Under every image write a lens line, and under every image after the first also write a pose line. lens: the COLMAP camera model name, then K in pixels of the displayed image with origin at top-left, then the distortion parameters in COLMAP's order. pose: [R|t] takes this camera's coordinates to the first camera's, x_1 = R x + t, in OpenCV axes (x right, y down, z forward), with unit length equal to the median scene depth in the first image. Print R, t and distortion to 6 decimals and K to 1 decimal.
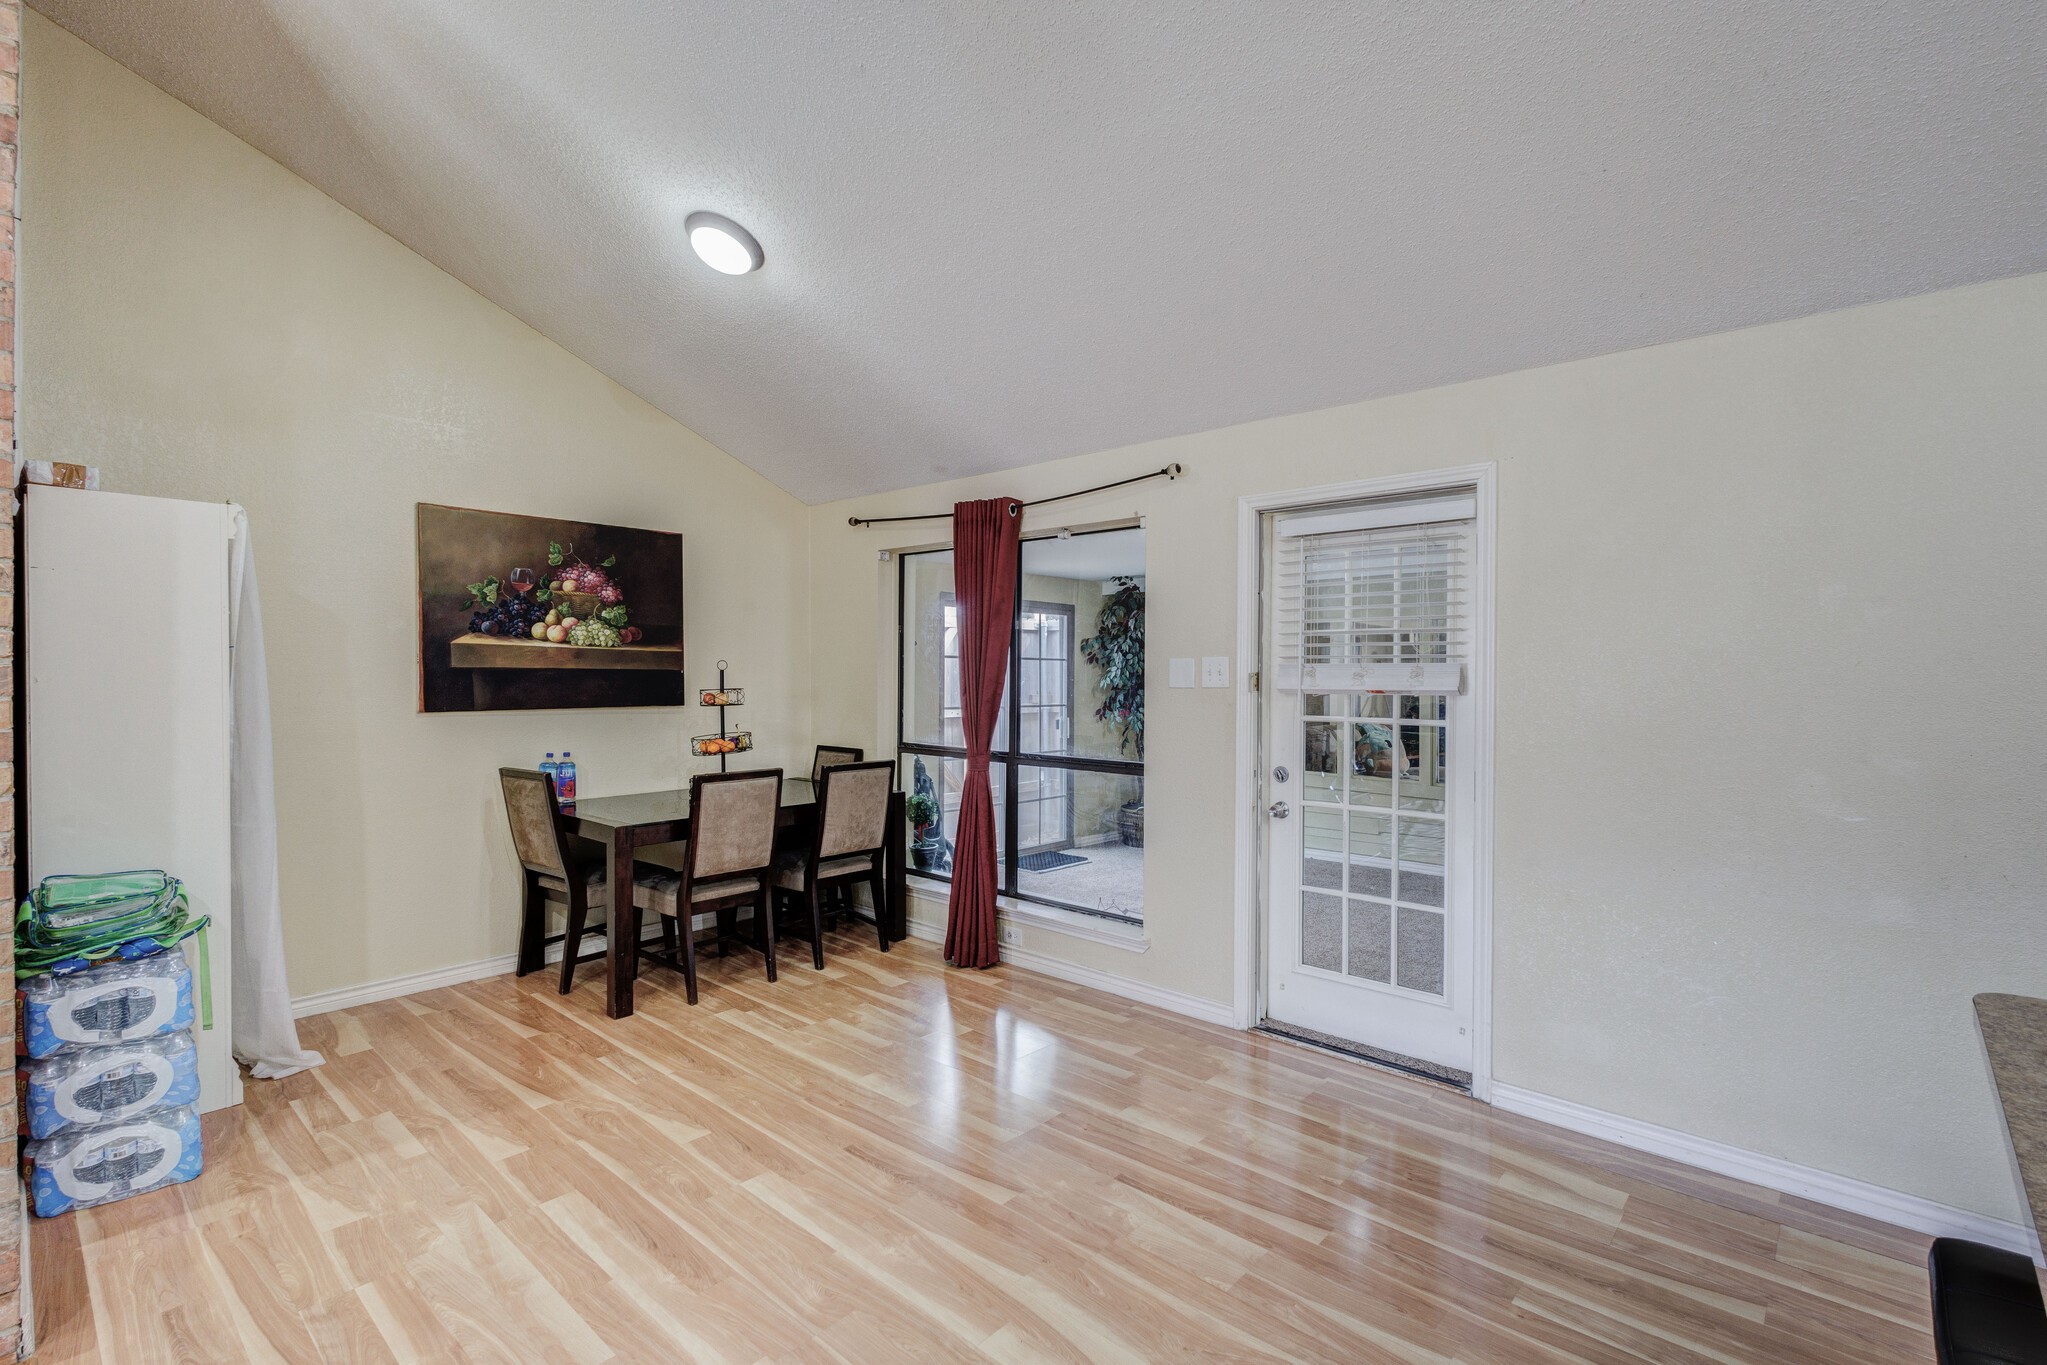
lens RADIAL K [[933.9, 0, 1020.9], [0, 933.9, 682.3], [0, 0, 1]] dist [0.006077, -0.000268]
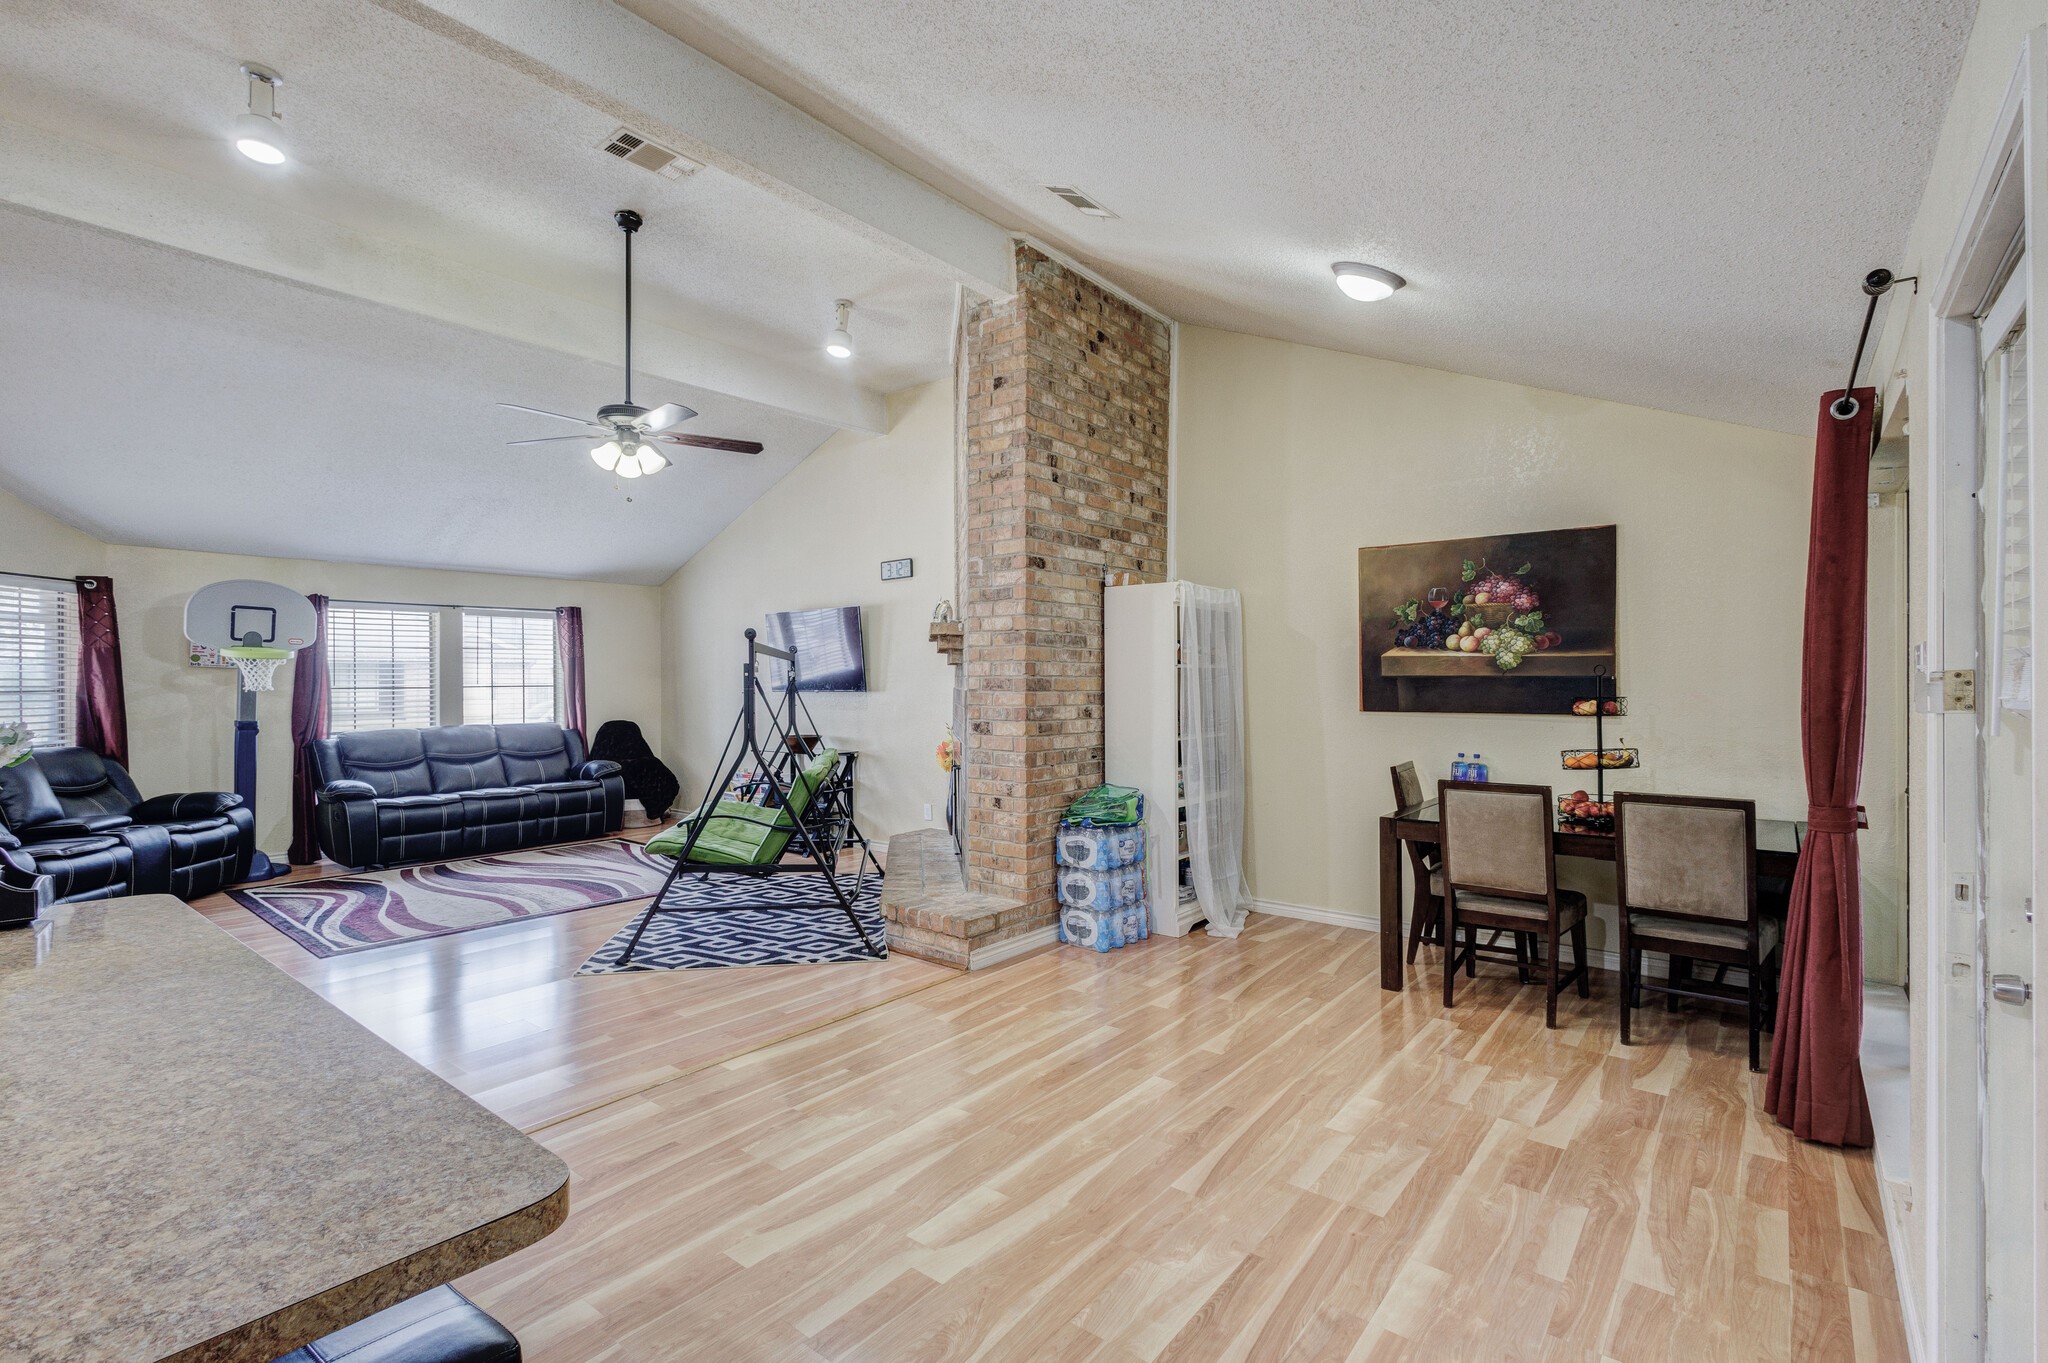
lens RADIAL K [[936.6, 0, 1020.6], [0, 936.6, 680.3], [0, 0, 1]] dist [0.006633, -0.001912]
pose [[0.057994, -0.003449, -0.998311, 0.576076], [-0.005680, 0.999977, -0.003785, -0.002669], [0.998301, 0.005890, 0.057973, 0.431603]]
